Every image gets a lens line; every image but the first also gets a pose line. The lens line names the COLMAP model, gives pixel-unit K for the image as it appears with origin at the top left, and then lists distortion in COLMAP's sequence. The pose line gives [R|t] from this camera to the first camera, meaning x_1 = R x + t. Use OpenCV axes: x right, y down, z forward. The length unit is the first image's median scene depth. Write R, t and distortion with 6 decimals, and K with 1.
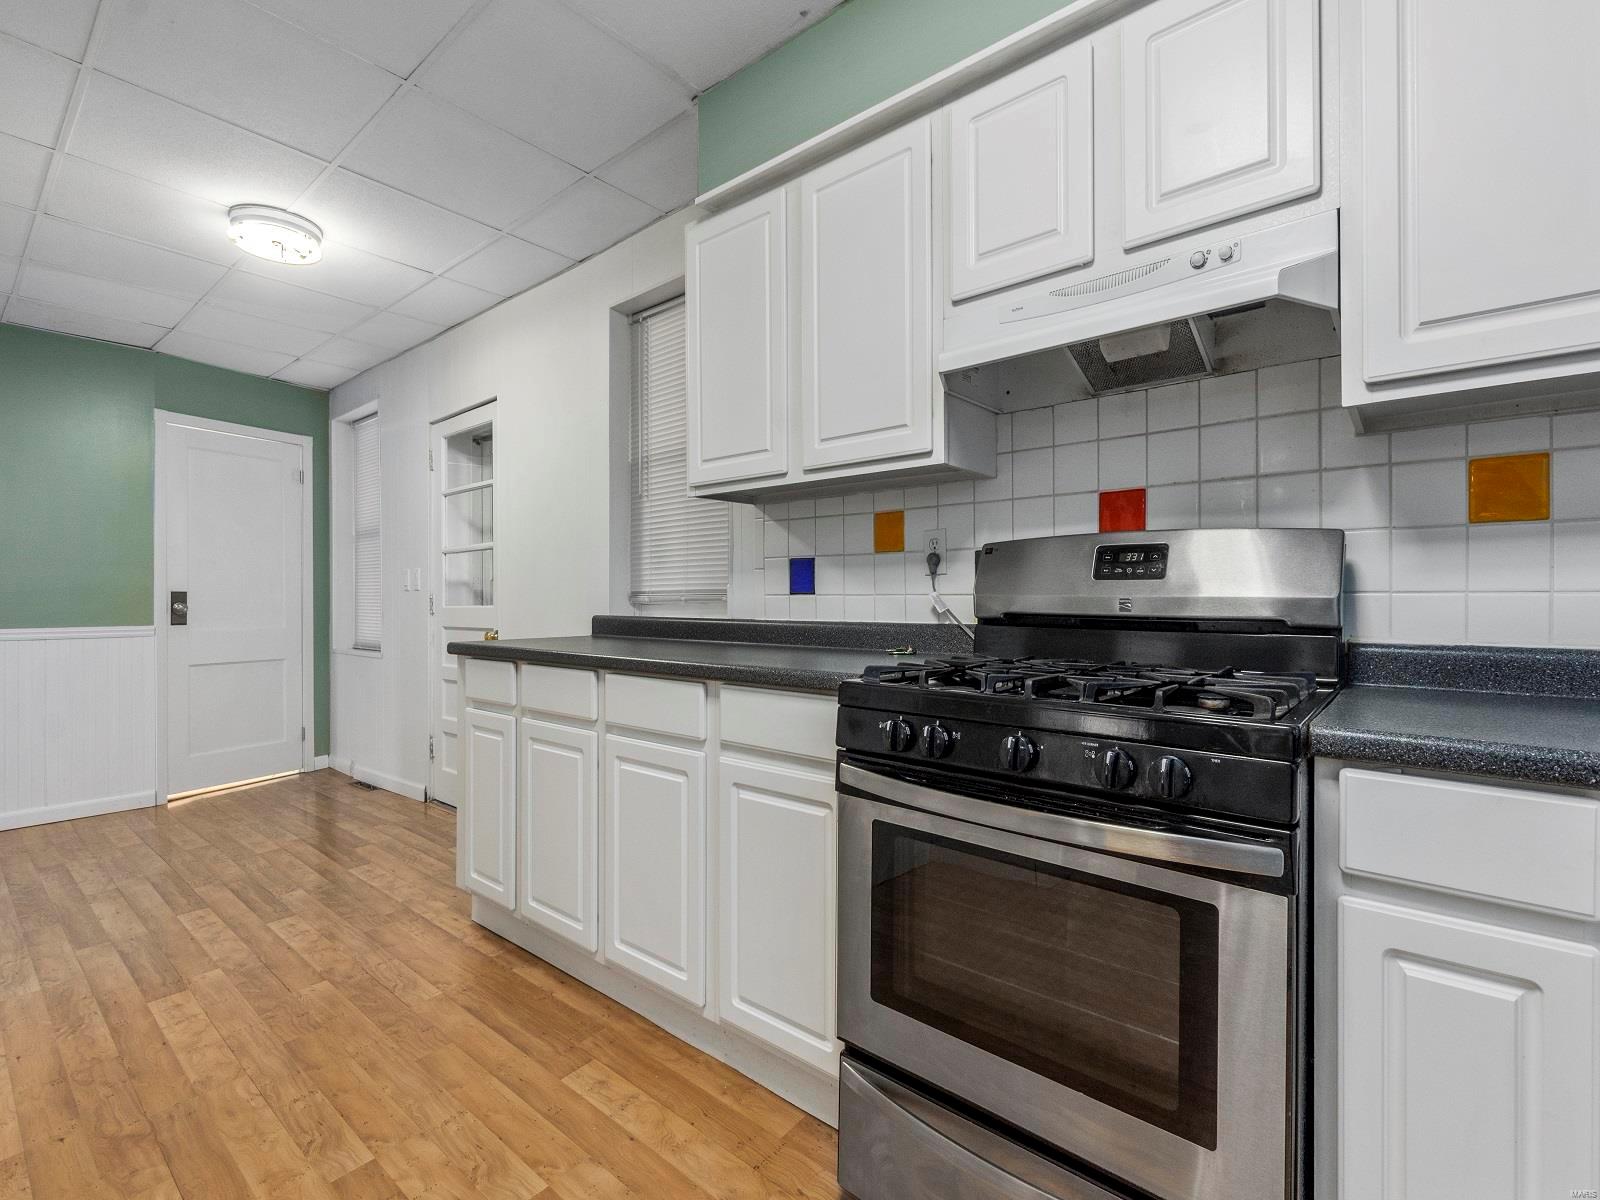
lens RADIAL K [[711.2, 0, 796.6], [0, 711.2, 606.7], [0, 0, 1]] dist [0.002320, 0.000086]
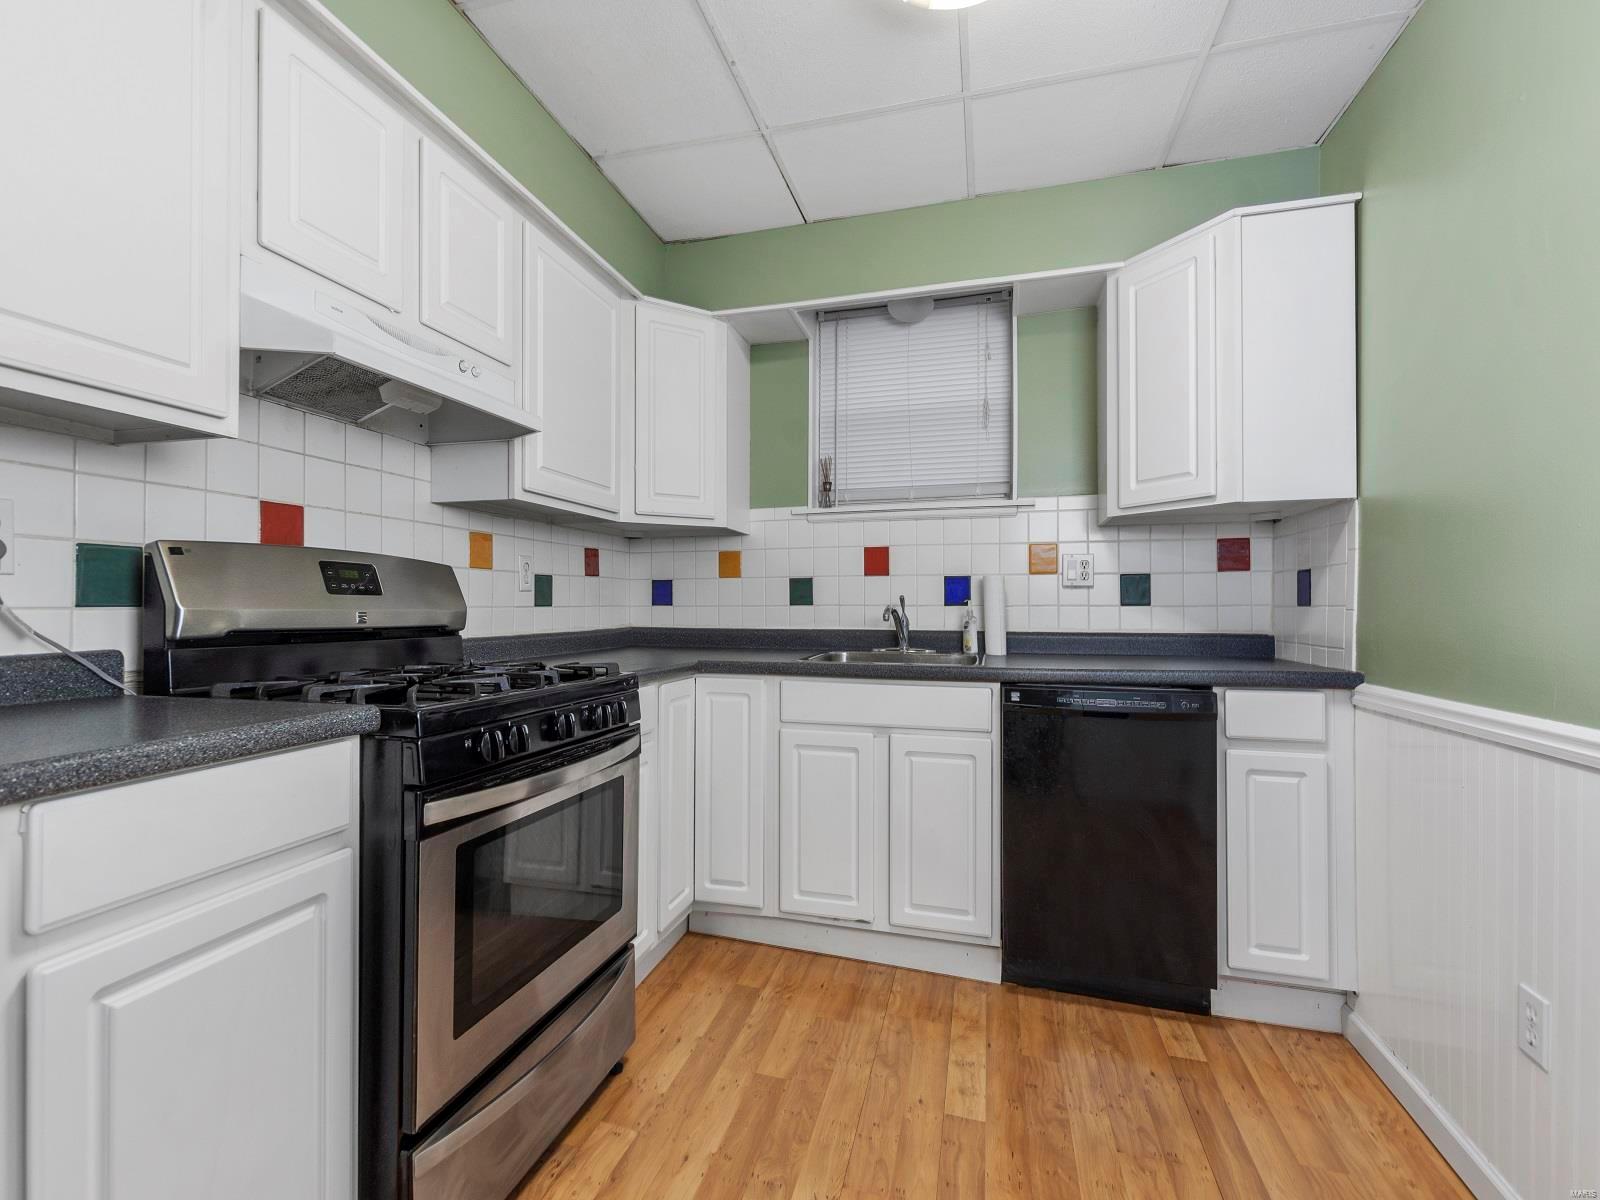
lens RADIAL K [[711.2, 0, 793.9], [0, 711.2, 597.8], [0, 0, 1]] dist [0.002320, 0.000086]
pose [[-0.410154, 0.016654, 0.911864, -0.937244], [0.016218, 0.999808, -0.010965, -0.011781], [-0.911872, 0.010291, -0.410346, 0.971477]]
